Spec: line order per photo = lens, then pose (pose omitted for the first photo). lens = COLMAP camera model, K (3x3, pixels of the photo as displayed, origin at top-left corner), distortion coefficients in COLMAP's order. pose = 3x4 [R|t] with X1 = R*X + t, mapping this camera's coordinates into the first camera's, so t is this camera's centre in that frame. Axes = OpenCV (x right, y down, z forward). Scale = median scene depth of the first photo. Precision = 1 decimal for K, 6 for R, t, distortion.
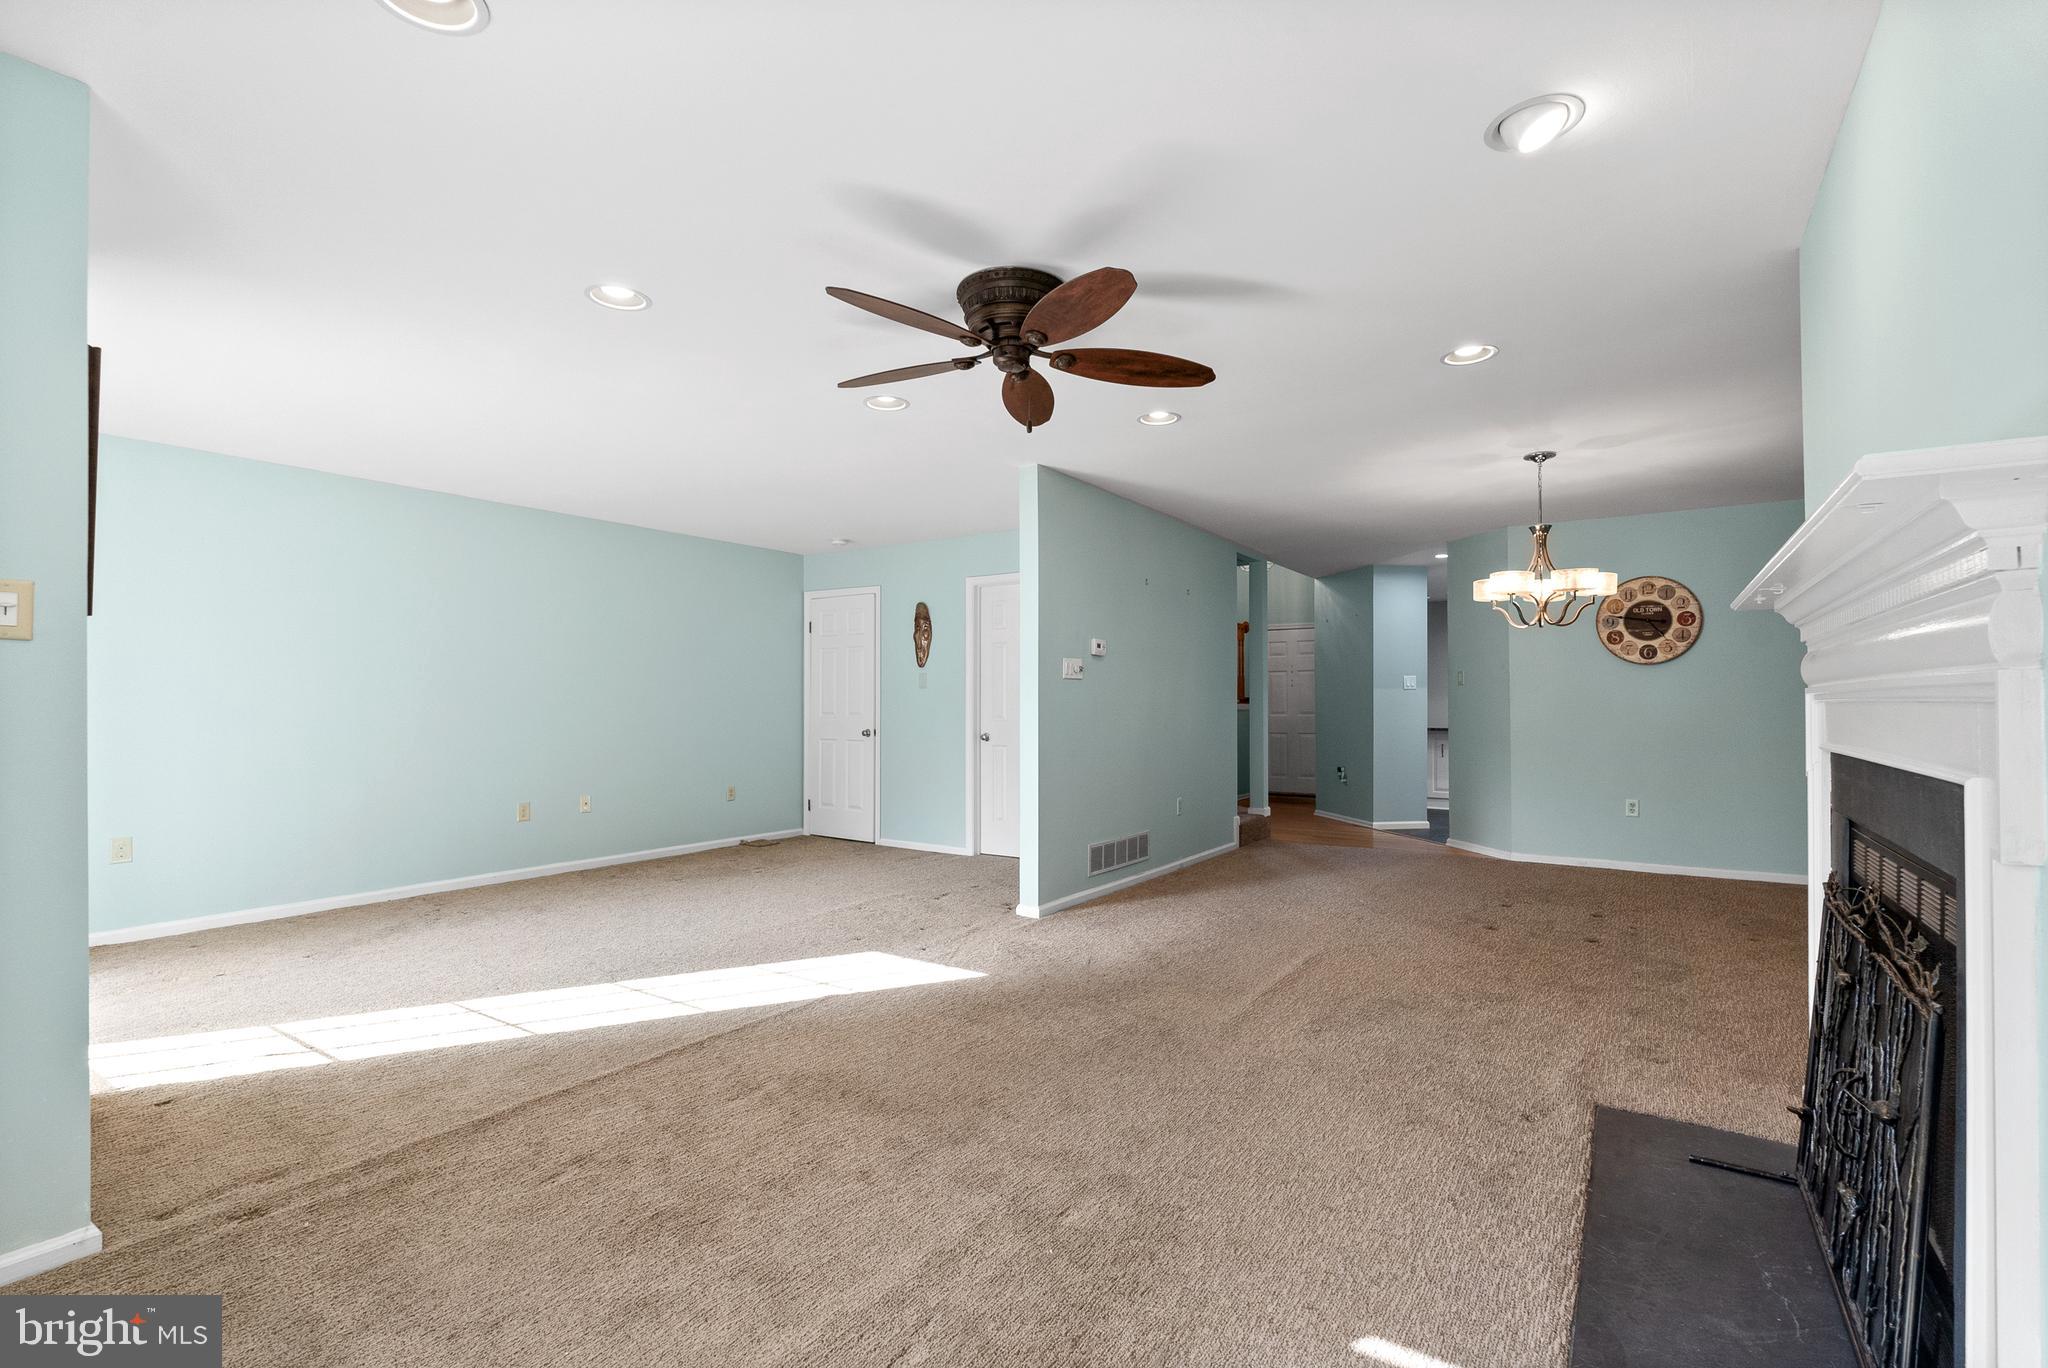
lens RADIAL K [[935.7, 0, 1024.7], [0, 935.7, 693.0], [0, 0, 1]] dist [0.000067, -0.001903]
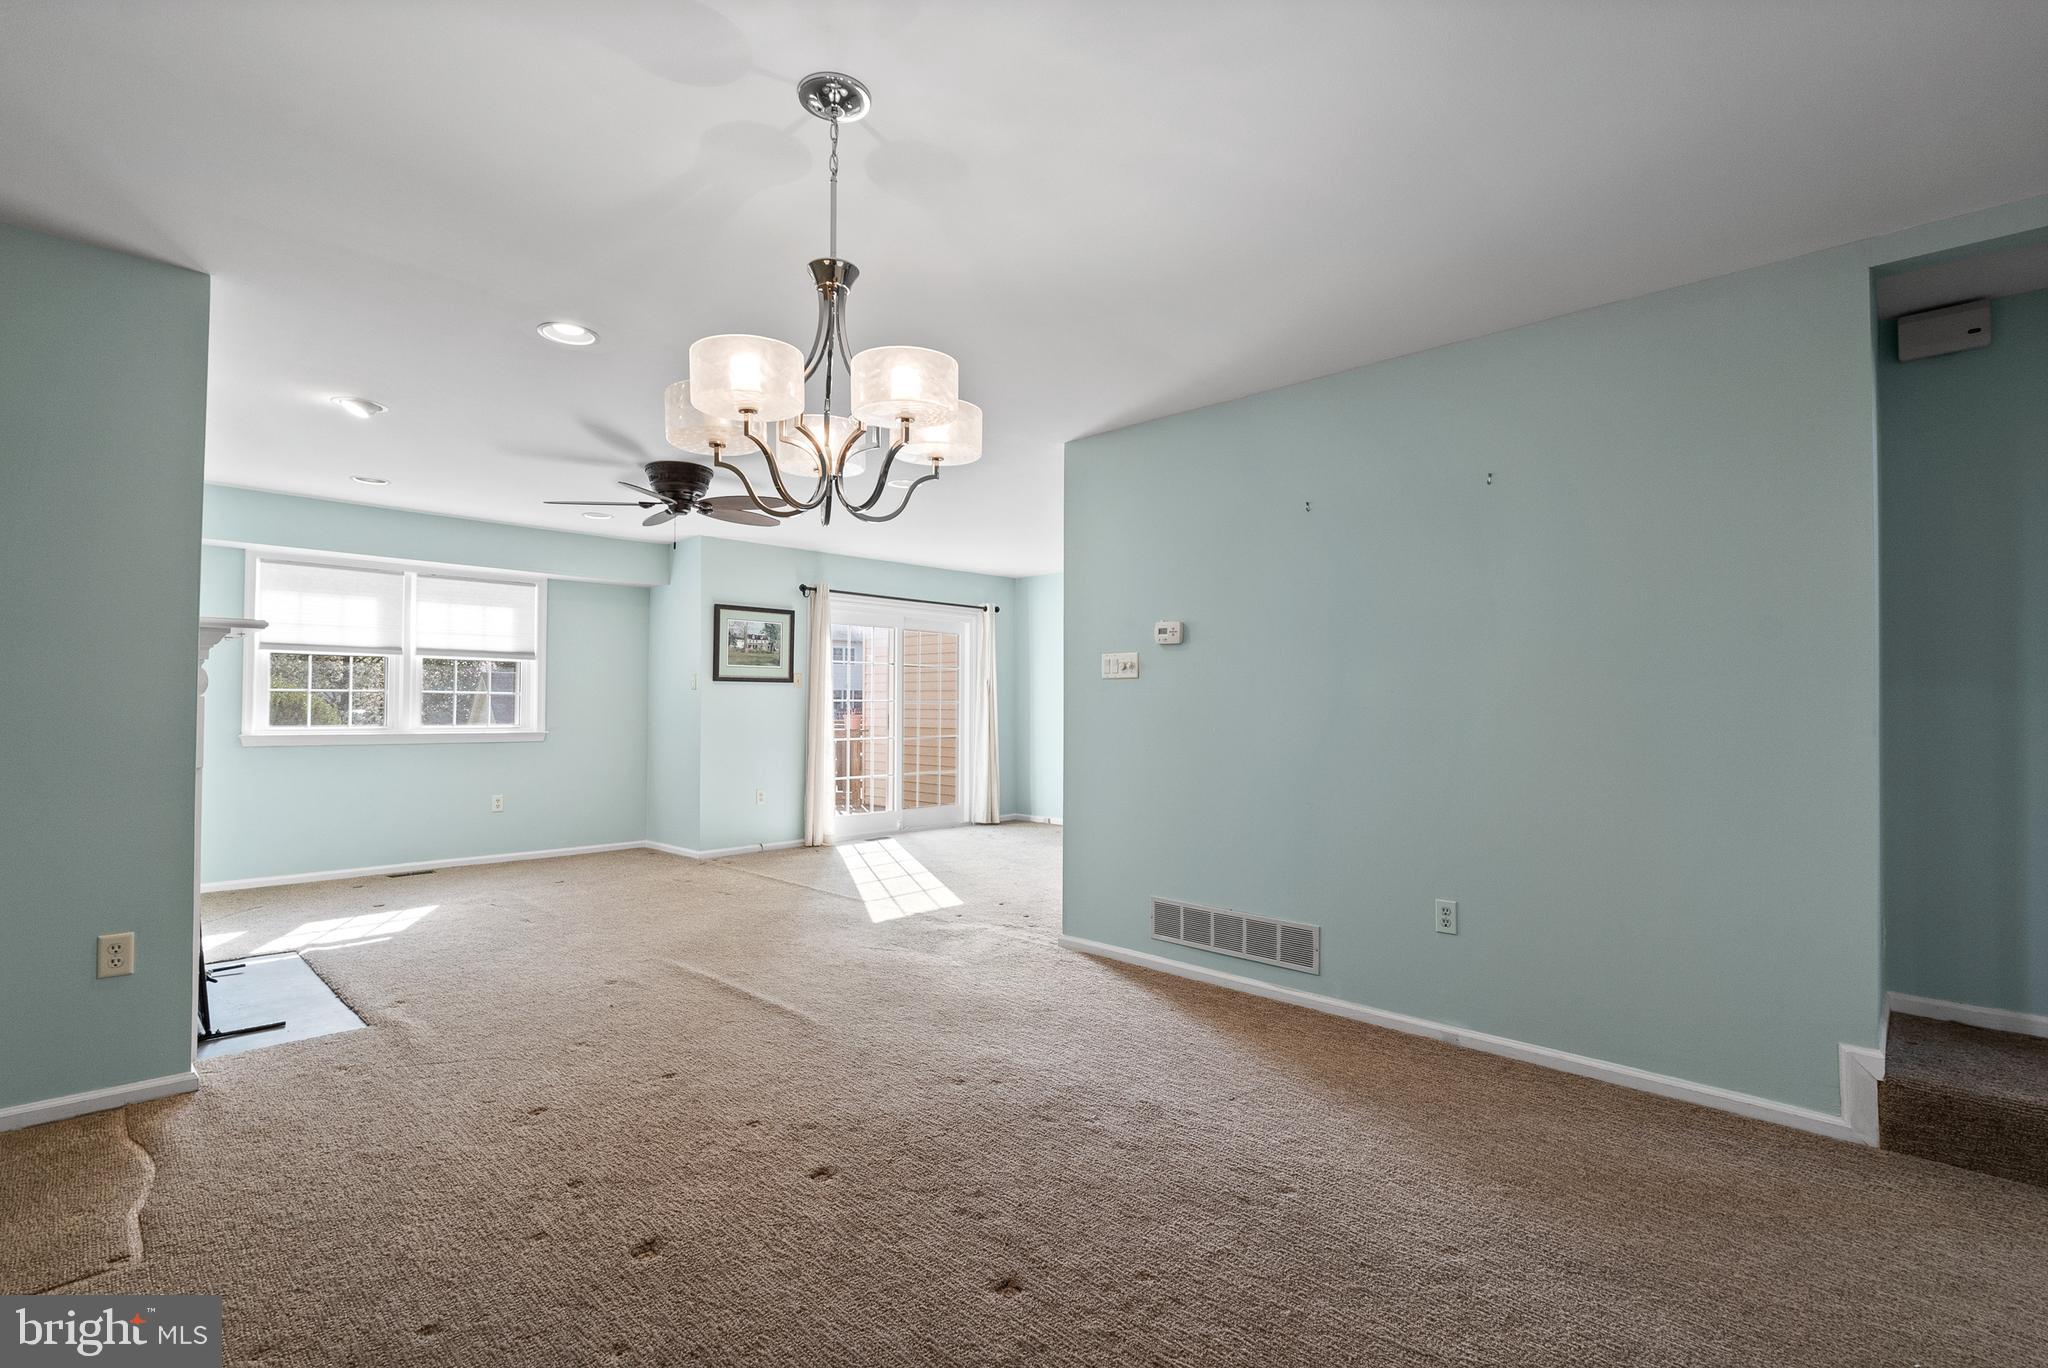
lens RADIAL K [[935.7, 0, 1028.7], [0, 935.7, 695.6], [0, 0, 1]] dist [0.000067, -0.001903]
pose [[-0.167900, -0.012046, -0.985730, 0.717383], [0.000935, 0.999923, -0.012378, 0.008253], [0.985804, -0.003000, -0.167876, 0.884578]]
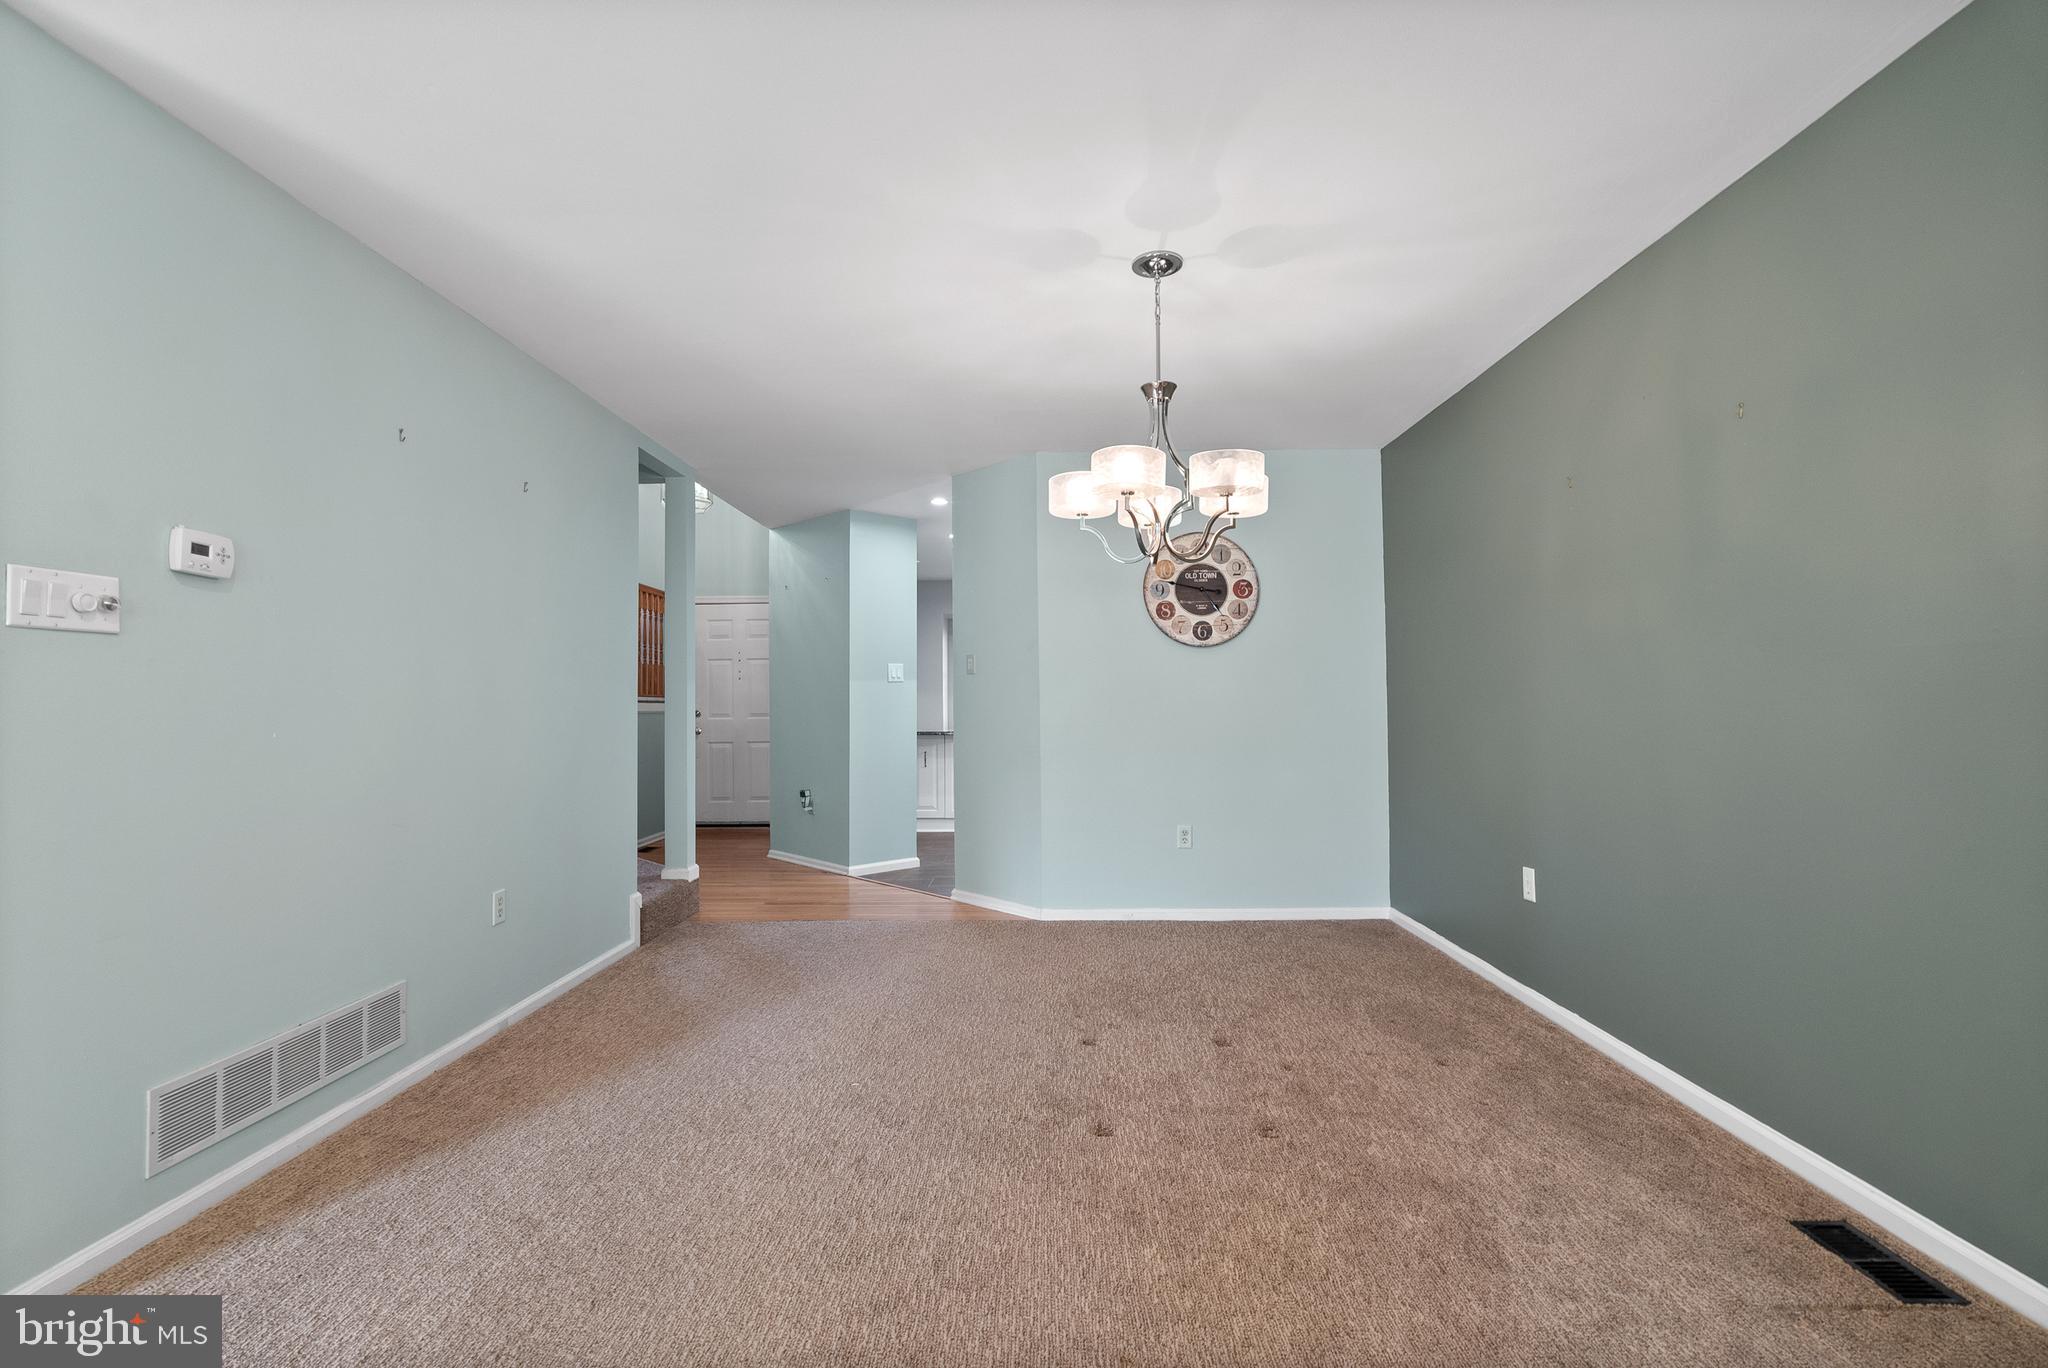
lens RADIAL K [[935.7, 0, 1033.6], [0, 935.7, 682.0], [0, 0, 1]] dist [0.000067, -0.001903]
pose [[0.839527, 0.005995, 0.543284, 0.136479], [0.000153, 0.999936, -0.011270, 0.006594], [-0.543318, 0.009544, 0.839473, 0.433717]]
